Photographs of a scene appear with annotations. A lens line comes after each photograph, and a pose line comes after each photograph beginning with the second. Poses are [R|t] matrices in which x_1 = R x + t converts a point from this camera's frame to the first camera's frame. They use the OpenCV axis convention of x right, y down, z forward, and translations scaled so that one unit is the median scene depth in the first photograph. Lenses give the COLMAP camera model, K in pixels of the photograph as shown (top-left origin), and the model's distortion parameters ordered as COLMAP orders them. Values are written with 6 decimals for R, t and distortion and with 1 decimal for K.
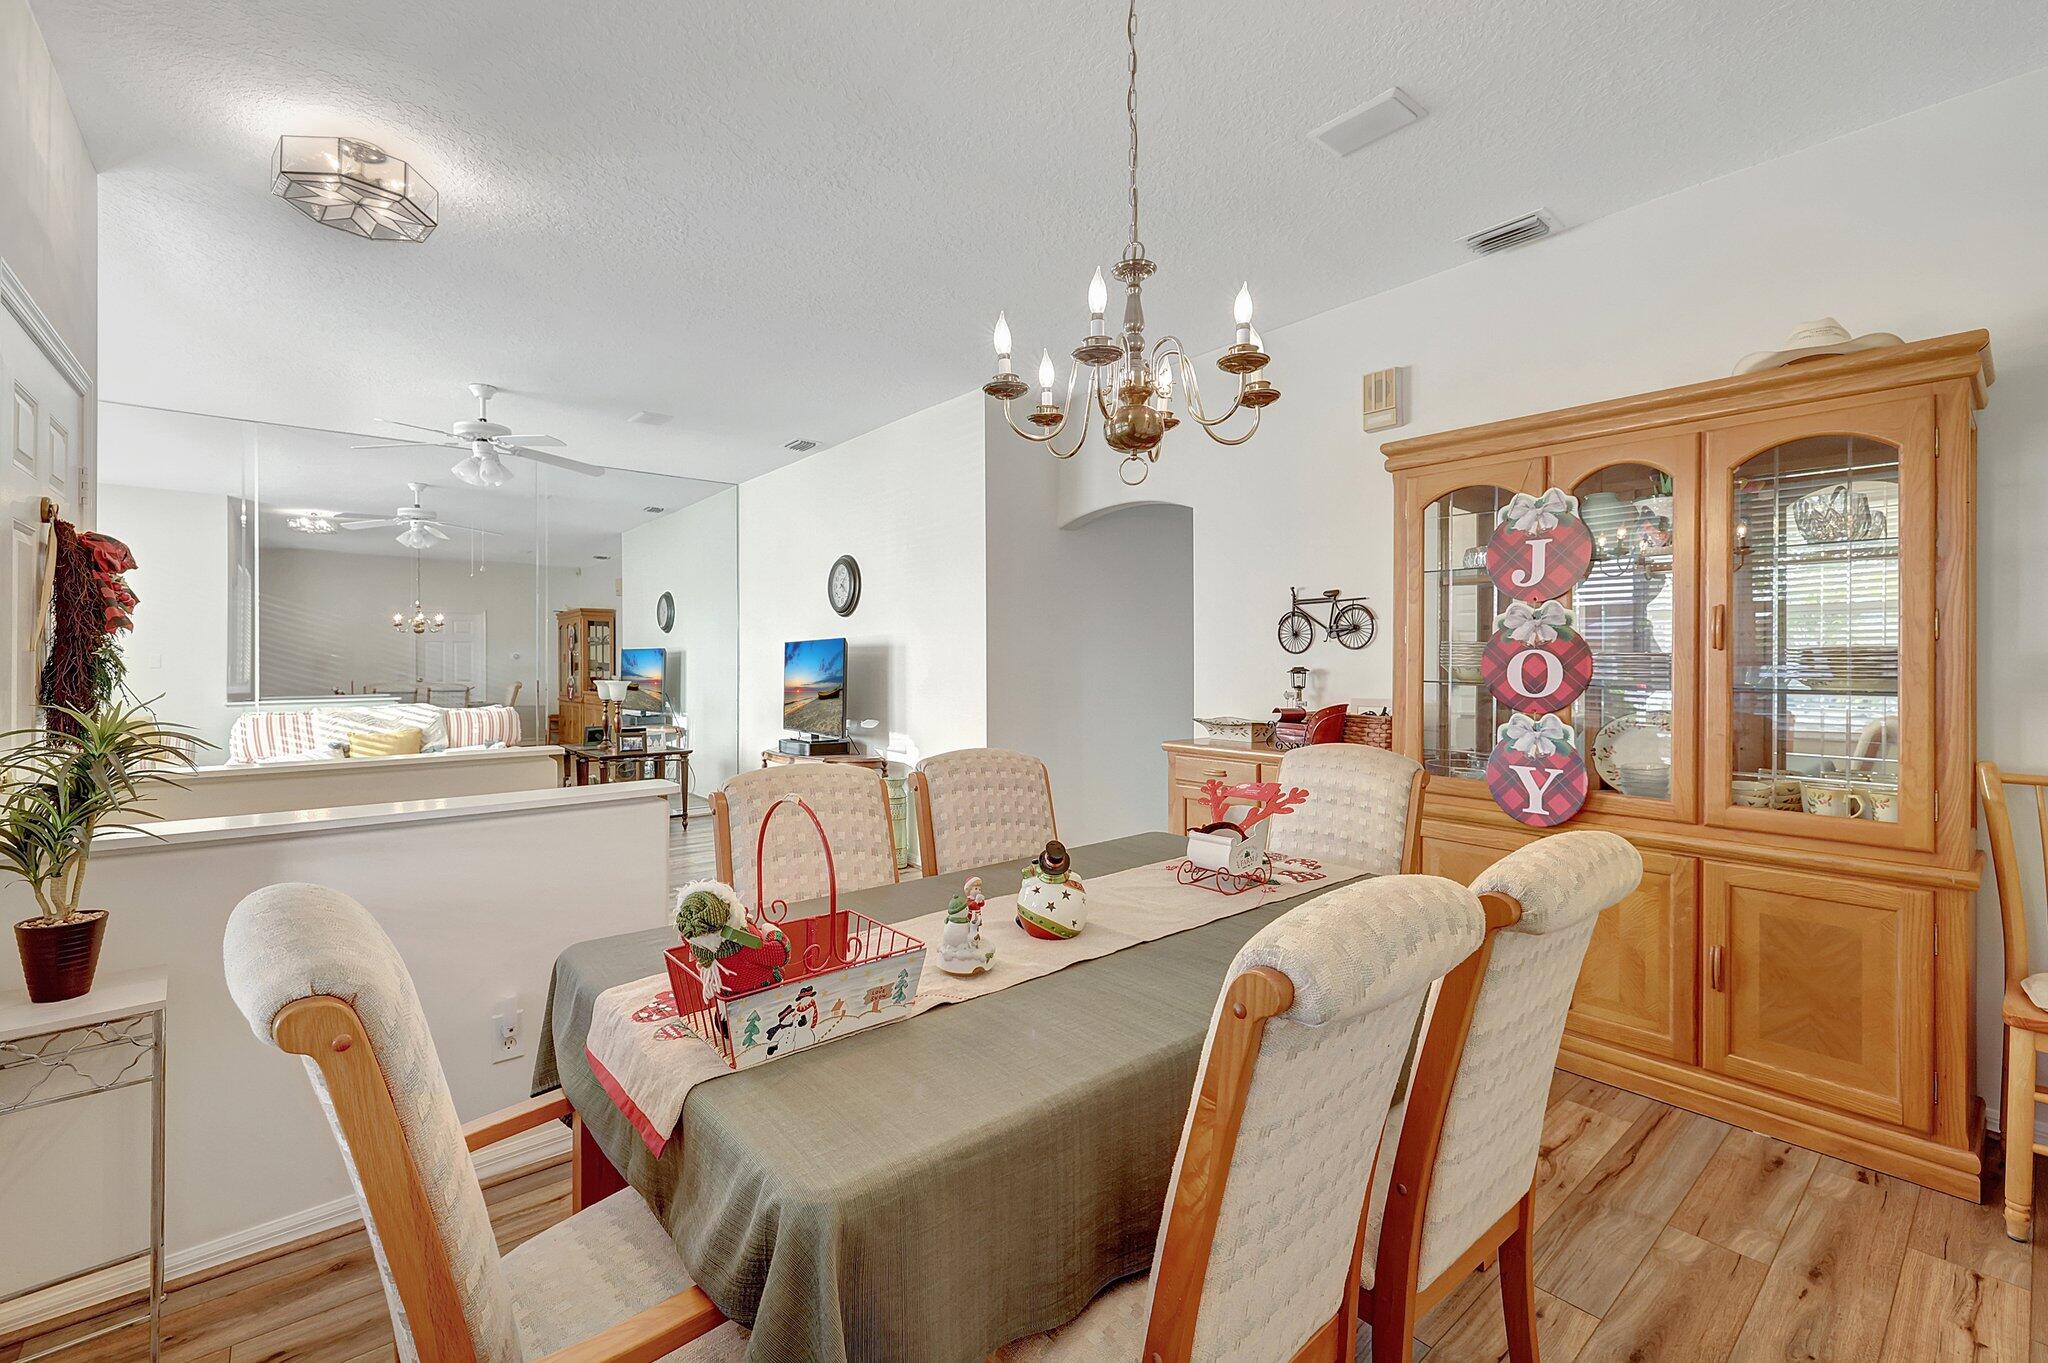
lens RADIAL K [[863.0, 0, 1049.9], [0, 863.0, 673.6], [0, 0, 1]] dist [-0.018426, -0.000128]
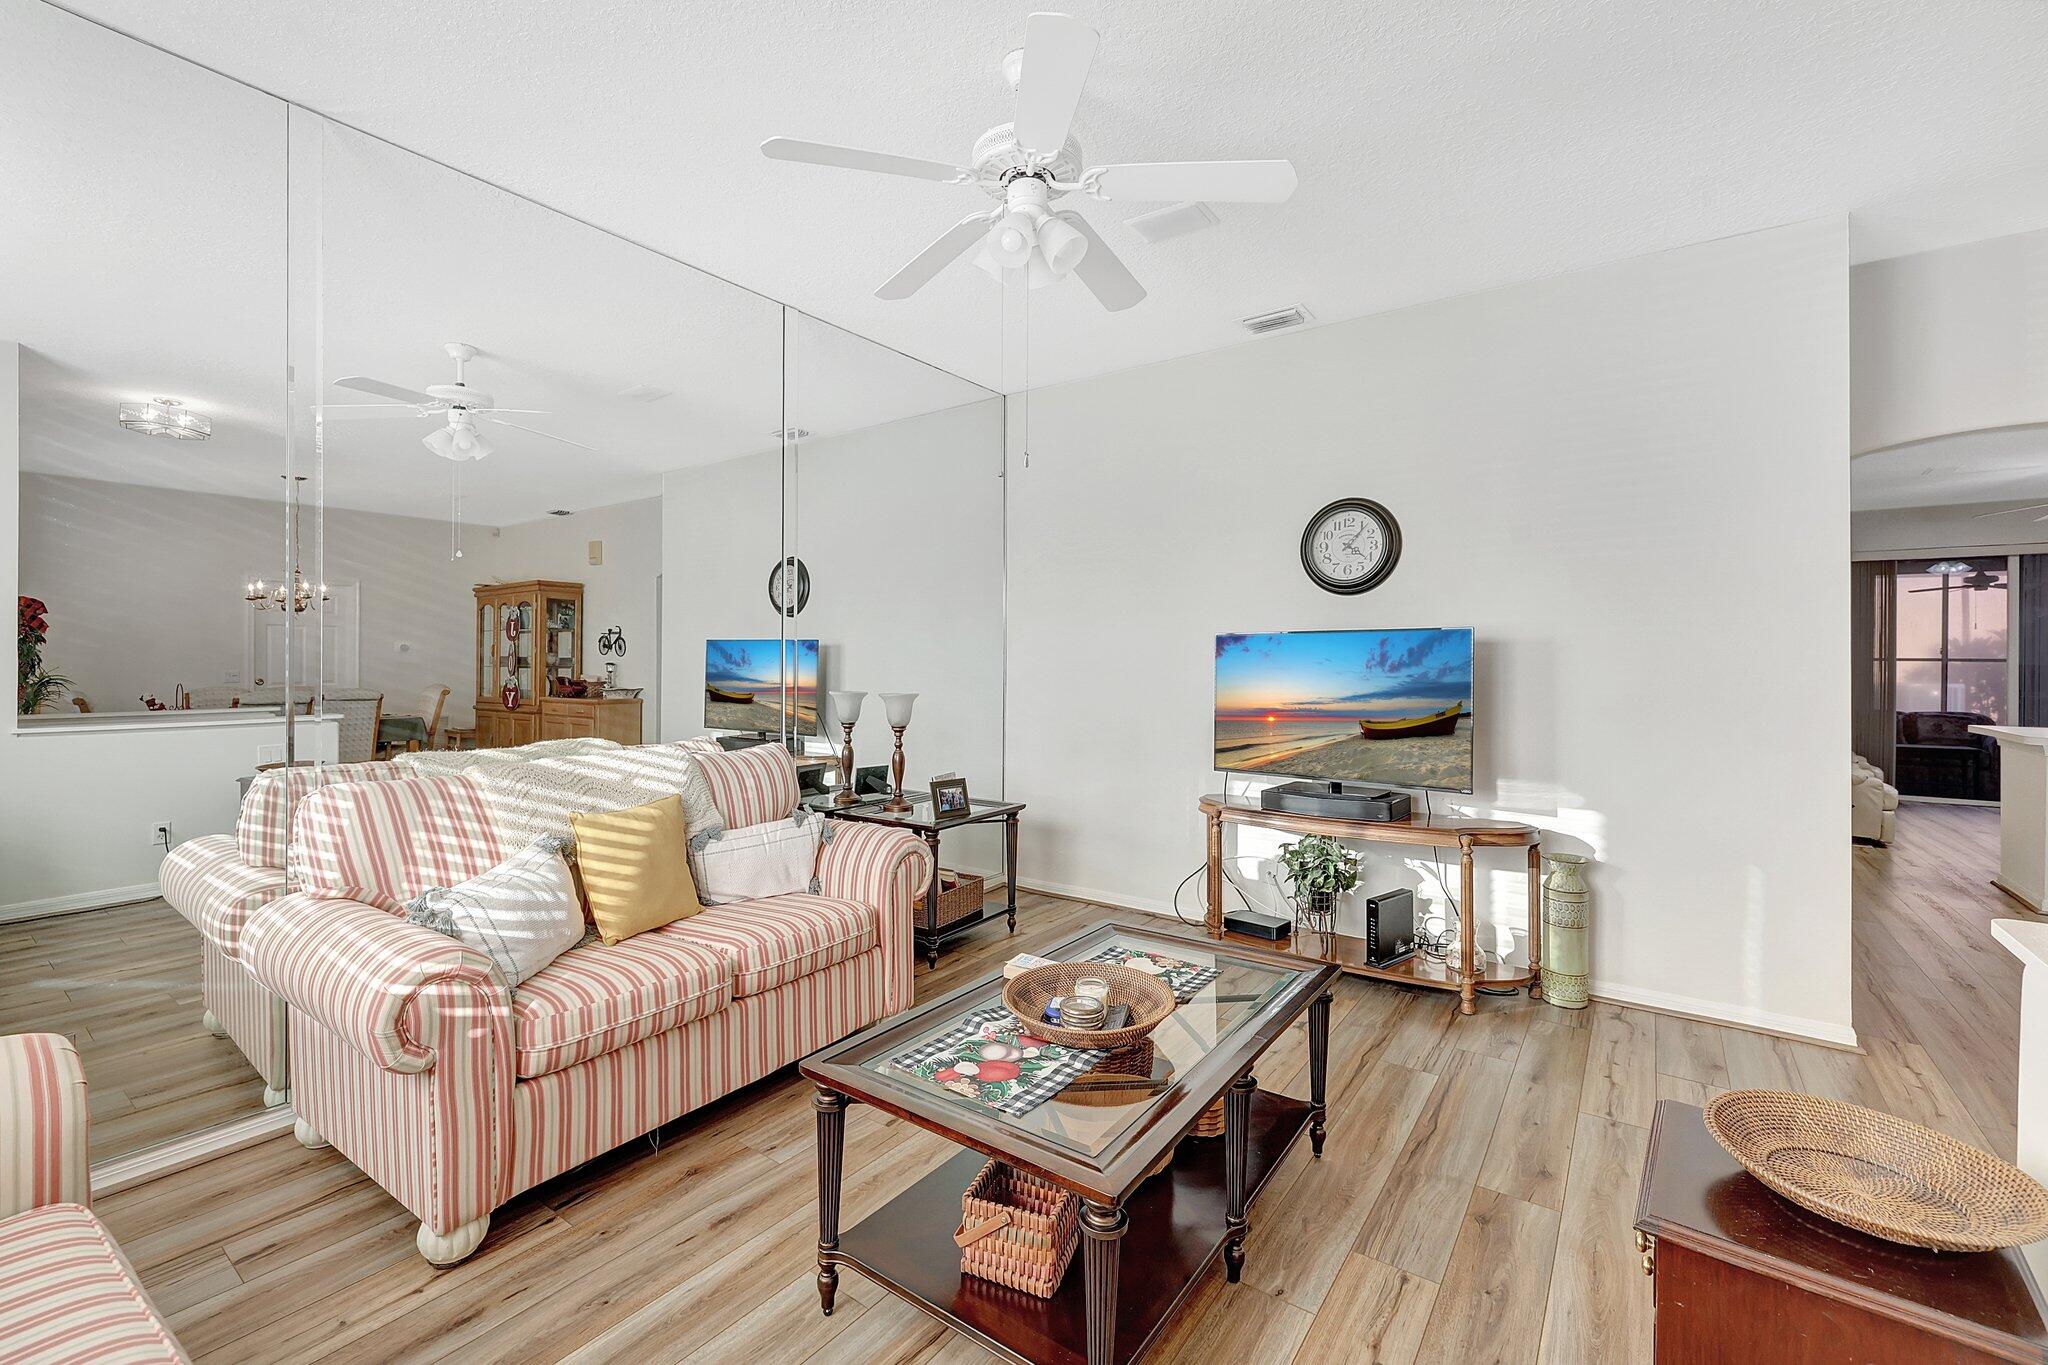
lens RADIAL K [[867.6, 0, 1007.0], [0, 867.6, 667.7], [0, 0, 1]] dist [0.000521, 0.000010]
pose [[0.977880, 0.001571, 0.209162, -0.506799], [-0.001663, 0.999999, 0.000264, -0.008696], [-0.209161, -0.000606, 0.977881, 0.357084]]
